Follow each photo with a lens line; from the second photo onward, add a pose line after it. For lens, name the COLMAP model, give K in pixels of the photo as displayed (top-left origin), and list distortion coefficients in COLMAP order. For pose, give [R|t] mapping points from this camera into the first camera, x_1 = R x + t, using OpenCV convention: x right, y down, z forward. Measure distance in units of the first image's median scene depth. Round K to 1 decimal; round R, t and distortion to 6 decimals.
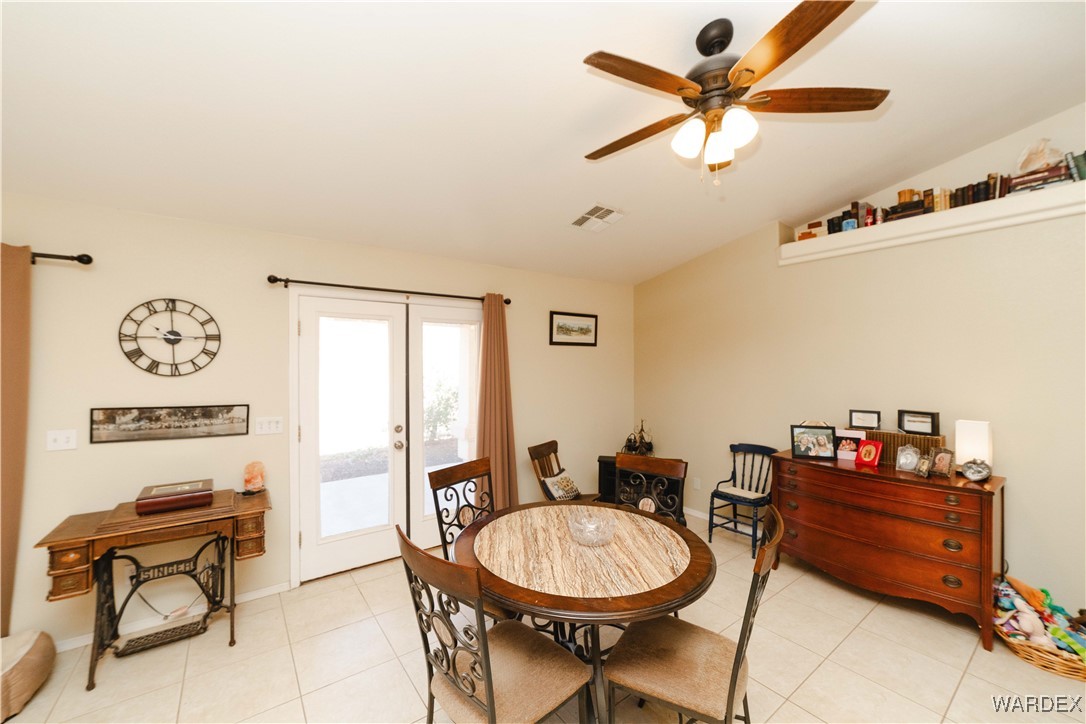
lens RADIAL K [[415.0, 0, 543.0], [0, 415.0, 362.0], [0, 0, 1]] dist [-0.001149, -0.000044]
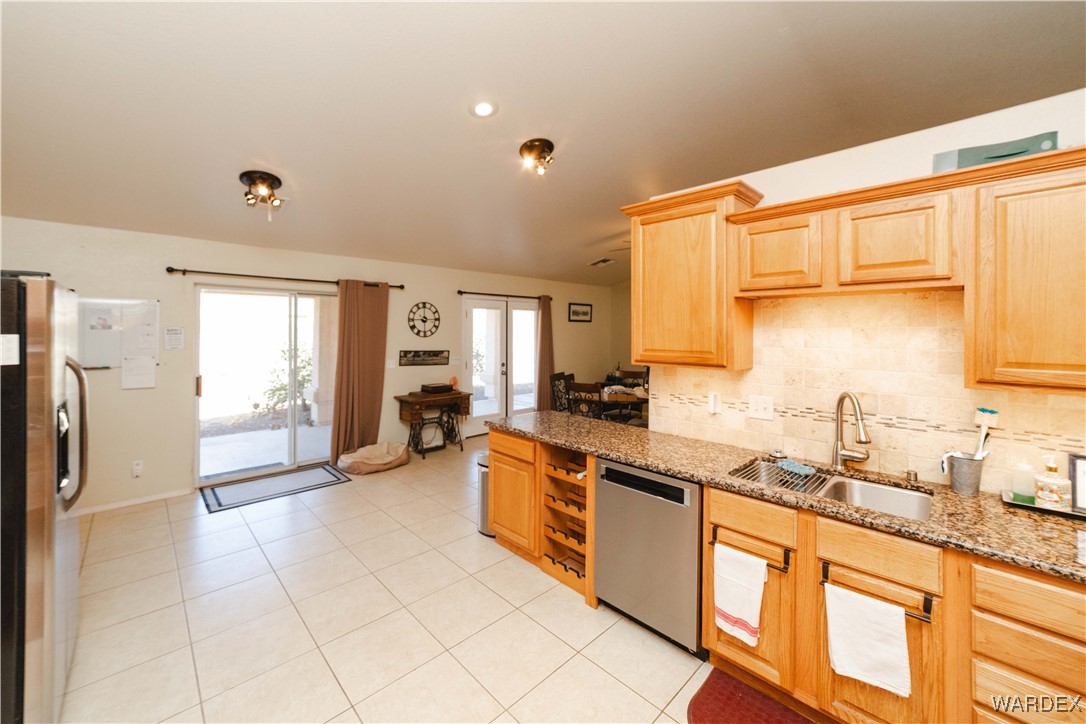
lens RADIAL K [[424.0, 0, 528.3], [0, 424.0, 331.9], [0, 0, 1]] dist [-0.012002, 0.000066]
pose [[0.993062, 0.001716, 0.117577, -0.593483], [-0.001956, 0.999996, 0.001922, 0.001442], [-0.117573, -0.002139, 0.993062, -1.292425]]
